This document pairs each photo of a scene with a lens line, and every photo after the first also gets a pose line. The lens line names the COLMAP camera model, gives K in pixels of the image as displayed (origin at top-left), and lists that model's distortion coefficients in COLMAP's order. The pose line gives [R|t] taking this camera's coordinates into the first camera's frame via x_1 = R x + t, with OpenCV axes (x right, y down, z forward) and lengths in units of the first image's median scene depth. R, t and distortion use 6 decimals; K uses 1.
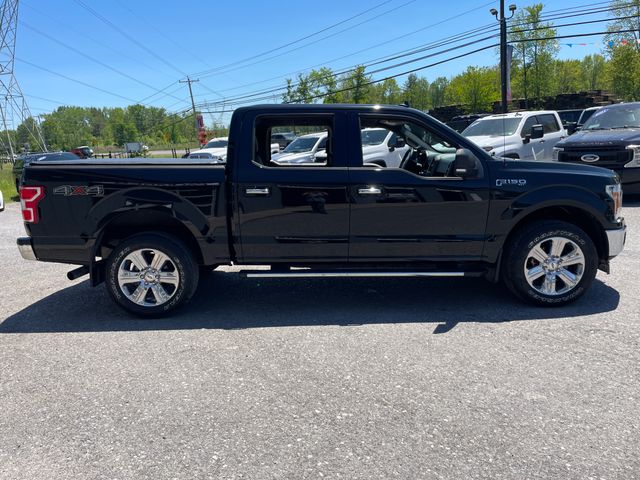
lens RADIAL K [[454.9, 0, 320.0], [0, 454.9, 240.0], [0, 0, 1]] dist [0.068683, -0.090471]
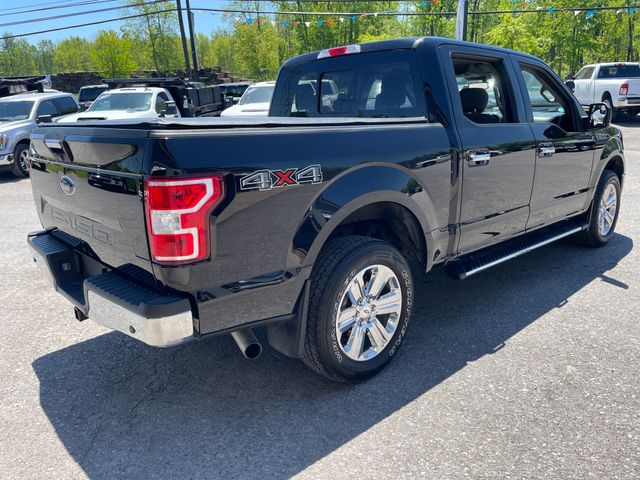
lens RADIAL K [[480.7, 0, 320.0], [0, 480.7, 240.0], [0, 0, 1]] dist [0.084343, -0.113609]
pose [[0.725639, -0.166554, 0.667613, -0.826776], [0.143716, 0.985549, 0.089665, -0.078986], [-0.672899, 0.030883, 0.739089, 0.561613]]
